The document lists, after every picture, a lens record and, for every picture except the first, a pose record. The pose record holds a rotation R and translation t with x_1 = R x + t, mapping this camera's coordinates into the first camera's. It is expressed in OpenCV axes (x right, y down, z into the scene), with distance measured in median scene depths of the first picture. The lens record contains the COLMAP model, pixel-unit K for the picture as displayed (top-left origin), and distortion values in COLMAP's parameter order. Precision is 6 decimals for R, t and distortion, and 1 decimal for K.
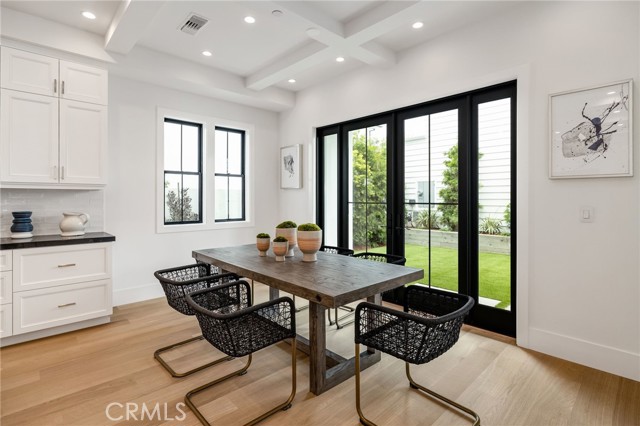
lens RADIAL K [[306.2, 0, 320.7], [0, 306.2, 198.6], [0, 0, 1]] dist [0.000549, -0.012057]
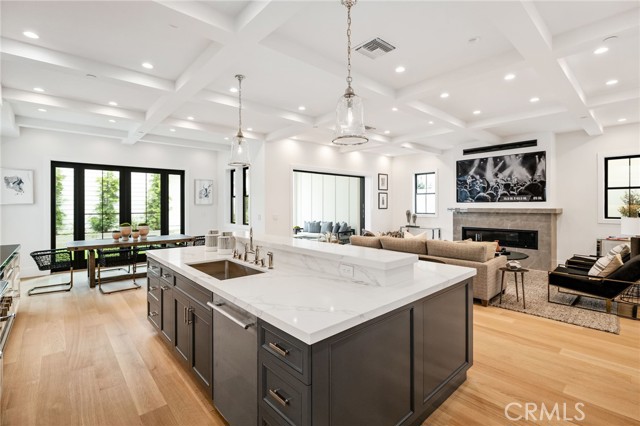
lens RADIAL K [[291.8, 0, 320.6], [0, 291.8, 206.3], [0, 0, 1]] dist [0.000747, 0.000132]
pose [[0.014827, -0.002987, 0.999886, -2.093855], [0.003335, 0.999990, 0.002938, -0.042964], [-0.999885, 0.003291, 0.014837, -0.351324]]
